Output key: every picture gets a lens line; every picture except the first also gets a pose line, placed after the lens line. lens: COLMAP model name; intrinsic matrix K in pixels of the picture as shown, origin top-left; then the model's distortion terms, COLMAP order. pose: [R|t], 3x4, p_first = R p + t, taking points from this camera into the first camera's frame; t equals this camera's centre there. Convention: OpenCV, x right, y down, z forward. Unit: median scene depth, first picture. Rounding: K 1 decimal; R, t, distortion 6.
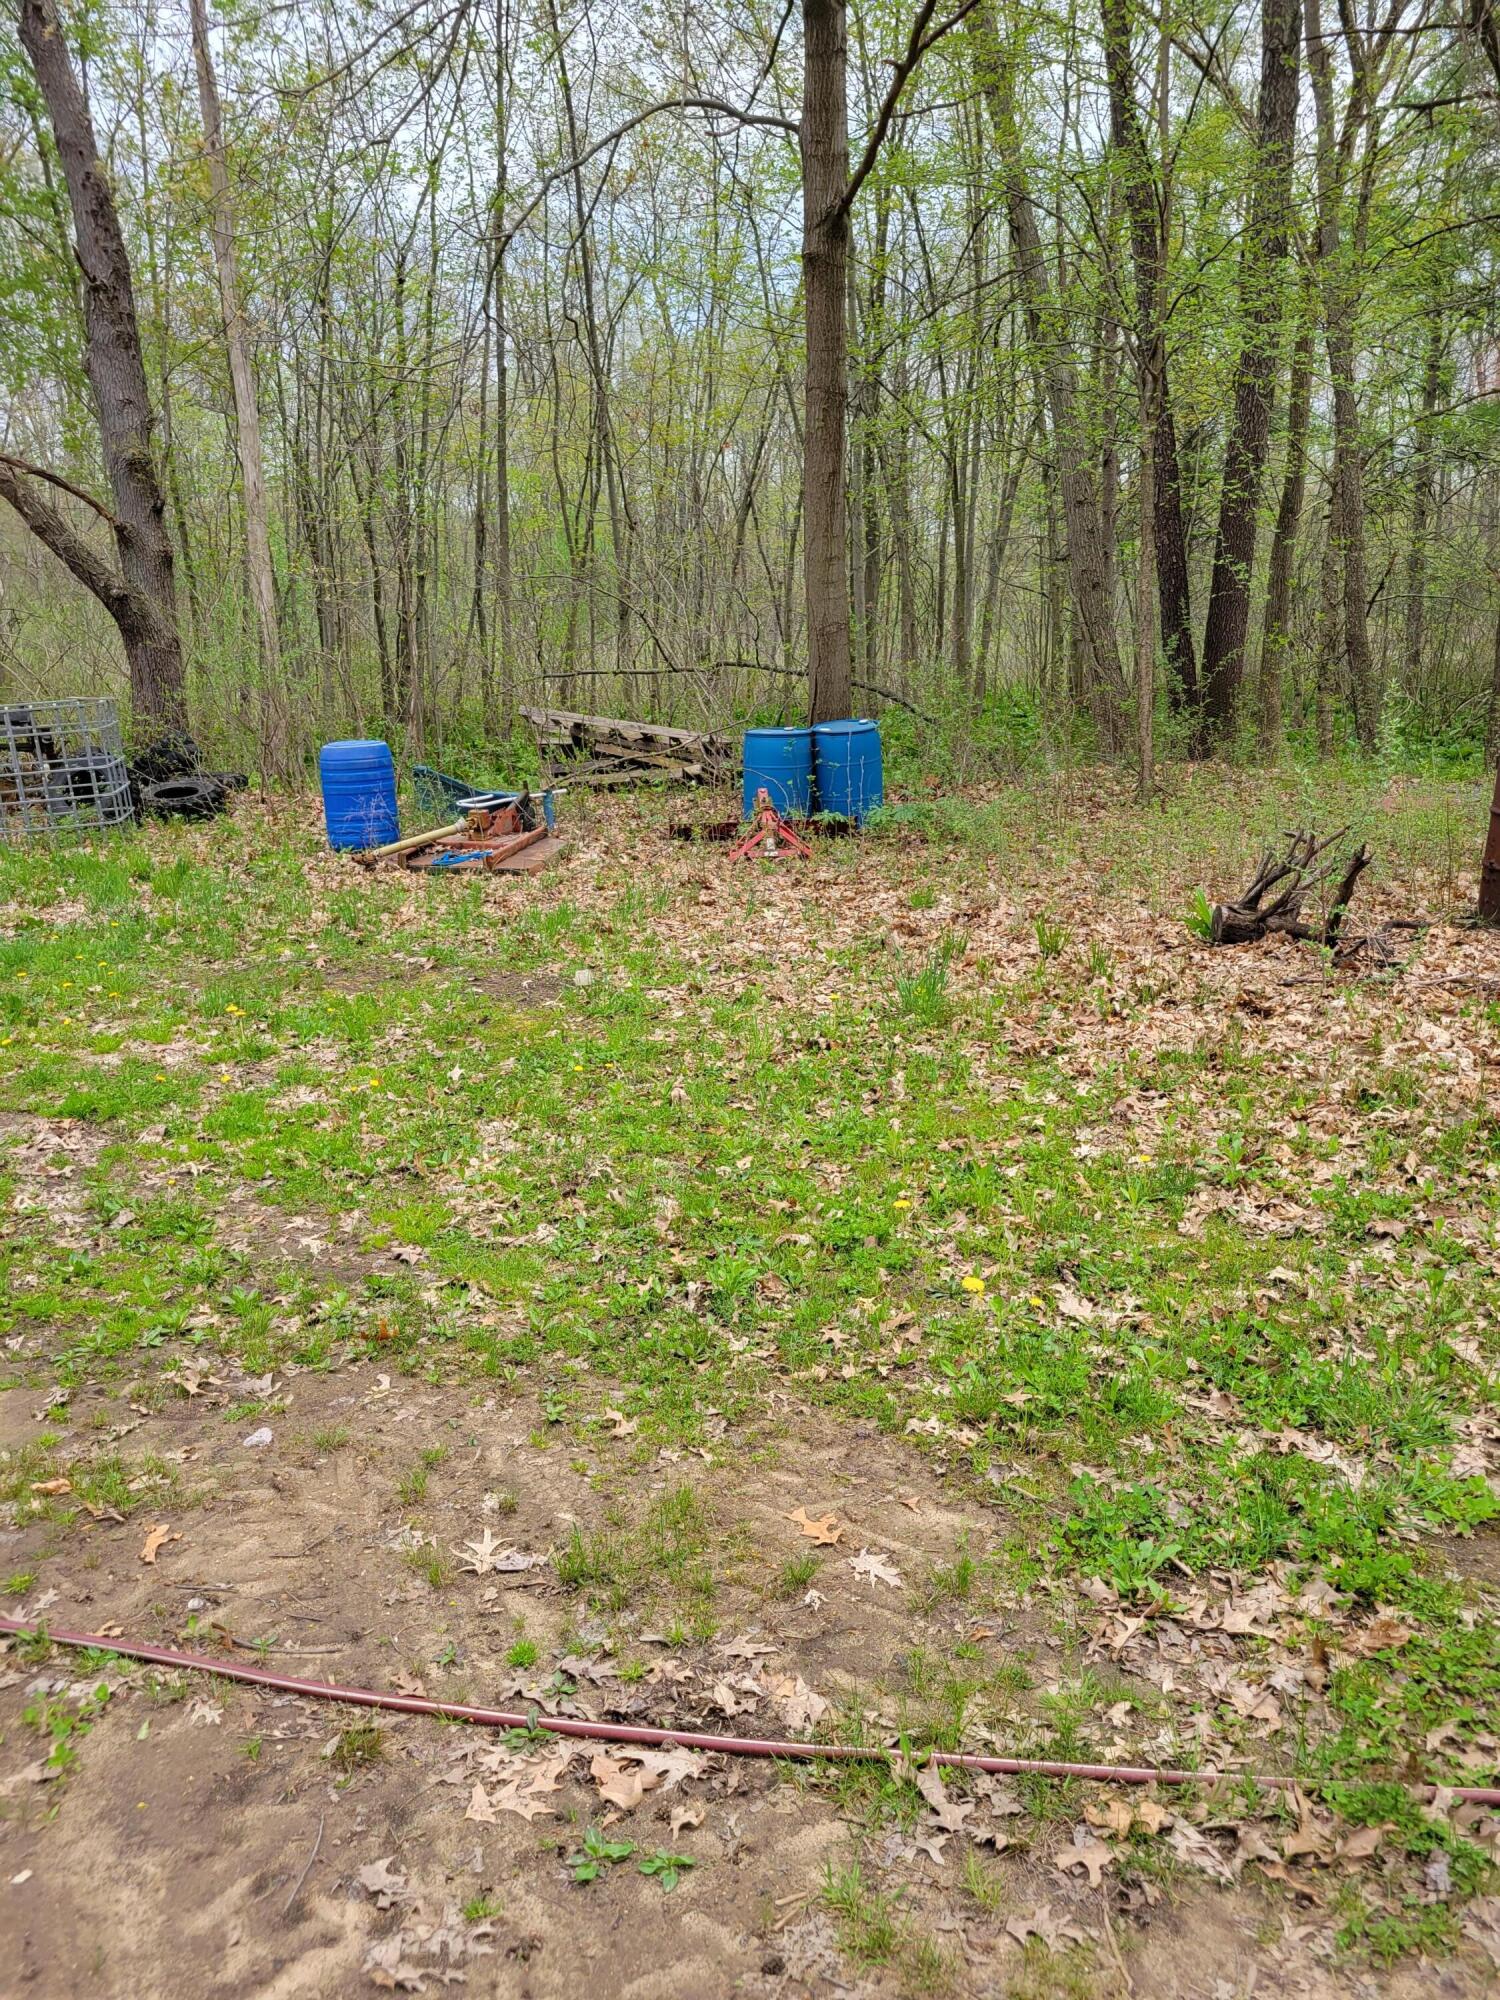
lens RADIAL K [[1497.3, 0, 750.0], [0, 1497.3, 1000.0], [0, 0, 1]] dist [0.043633, -0.032103]
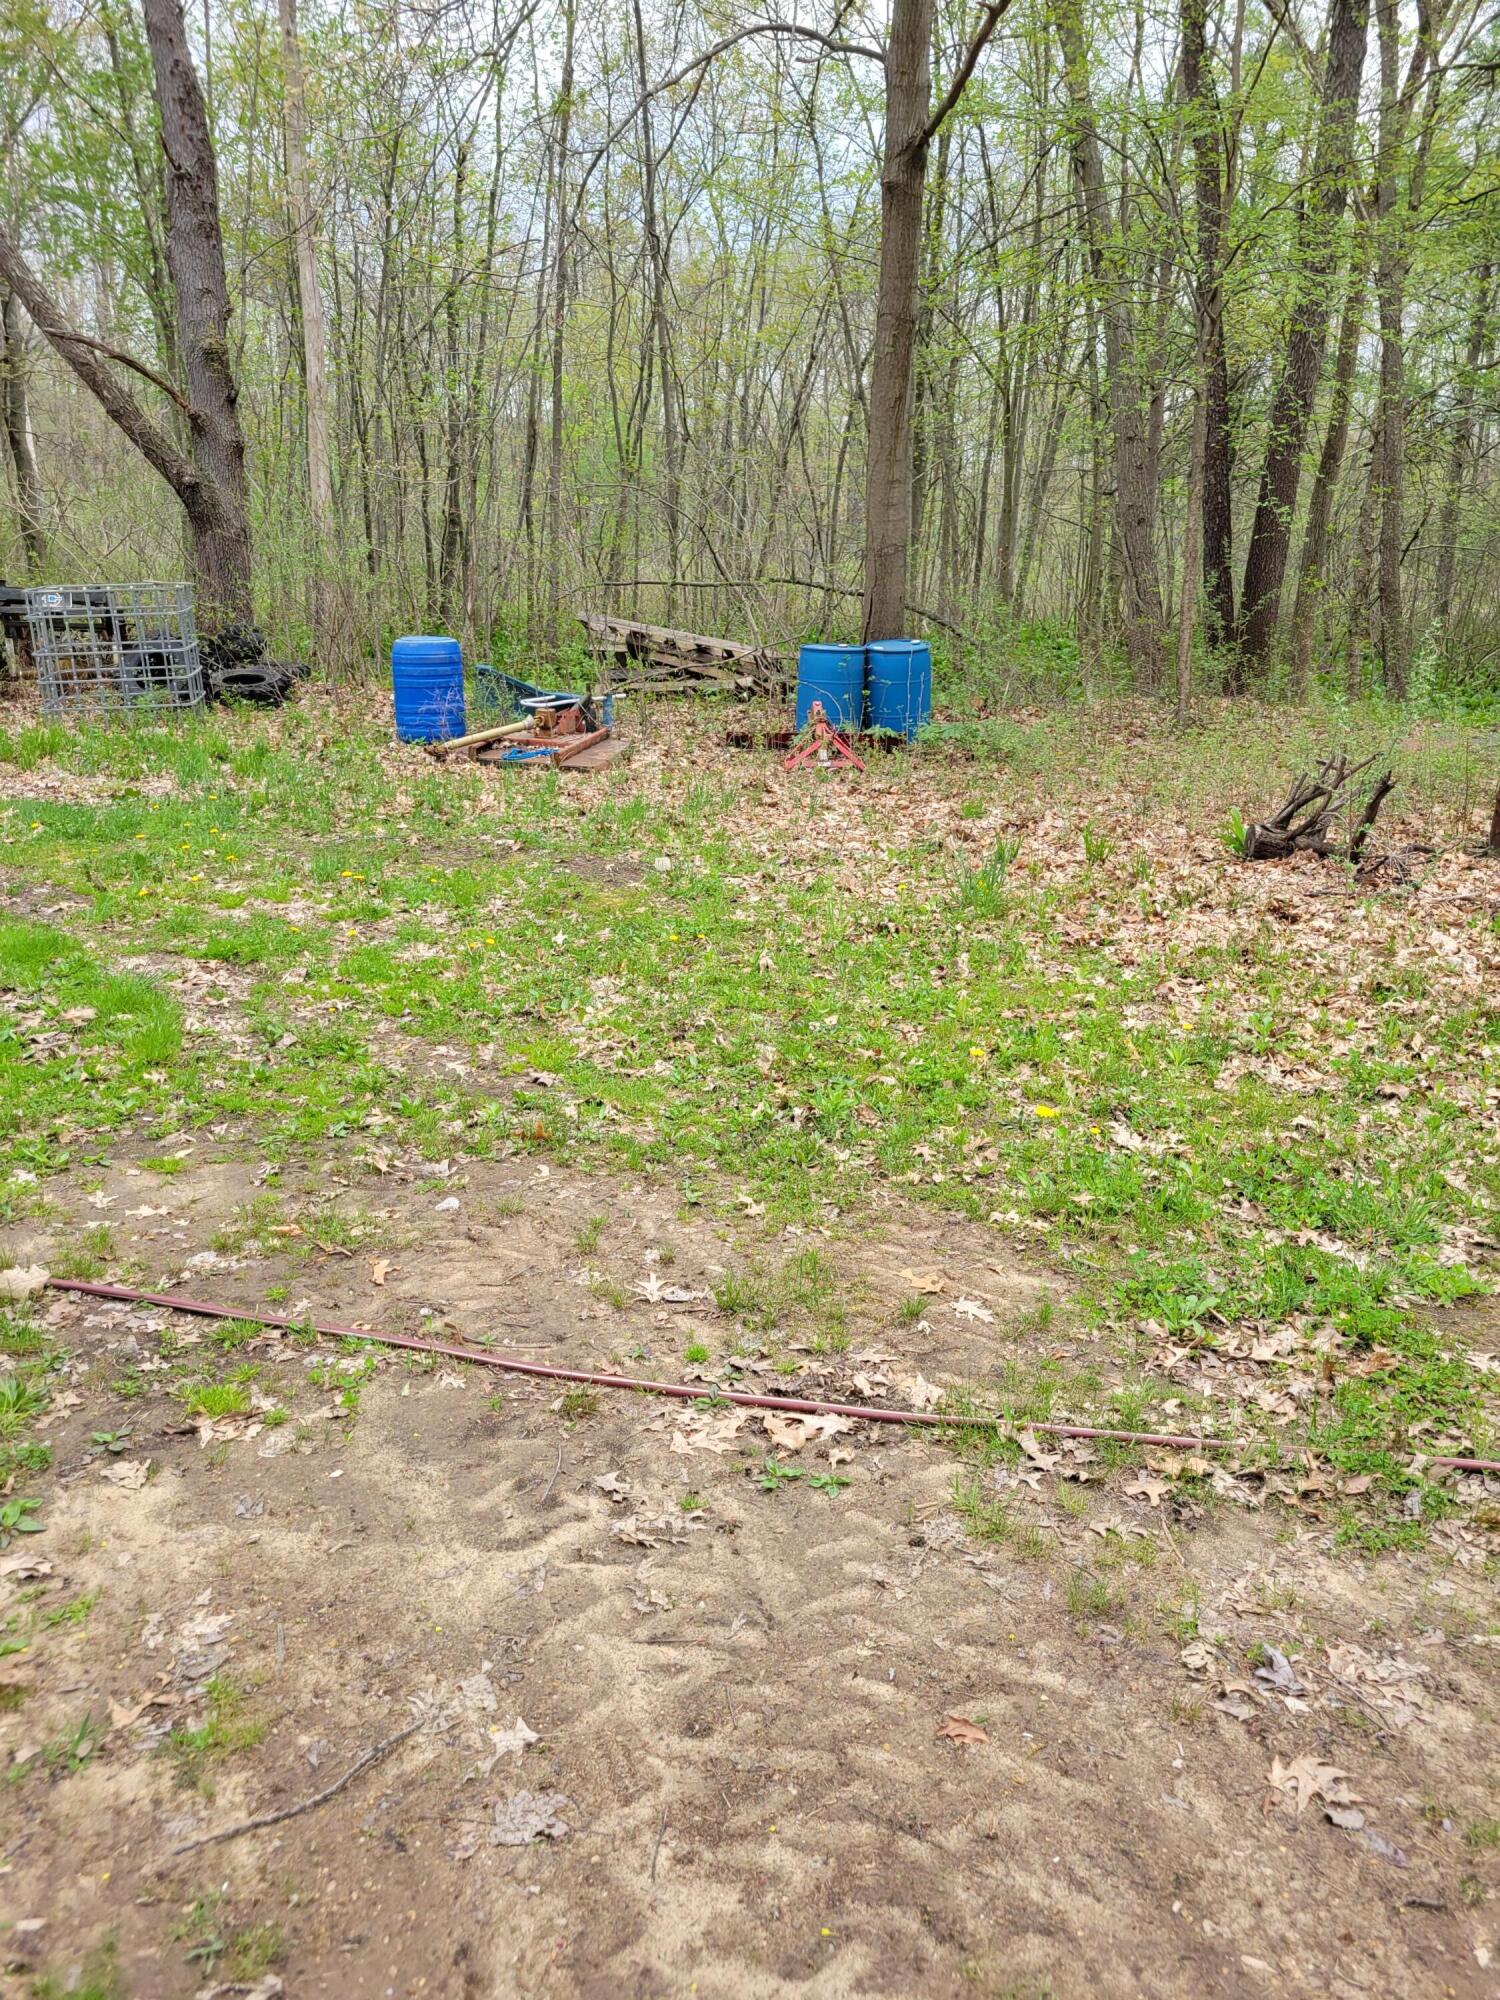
lens RADIAL K [[1573.3, 0, 750.0], [0, 1573.3, 1000.0], [0, 0, 1]] dist [0.042744, -0.029448]
pose [[0.998836, 0.045061, 0.017192, -0.092729], [-0.045627, 0.998376, 0.034121, 0.060179], [-0.015626, -0.034866, 0.999270, -0.198644]]
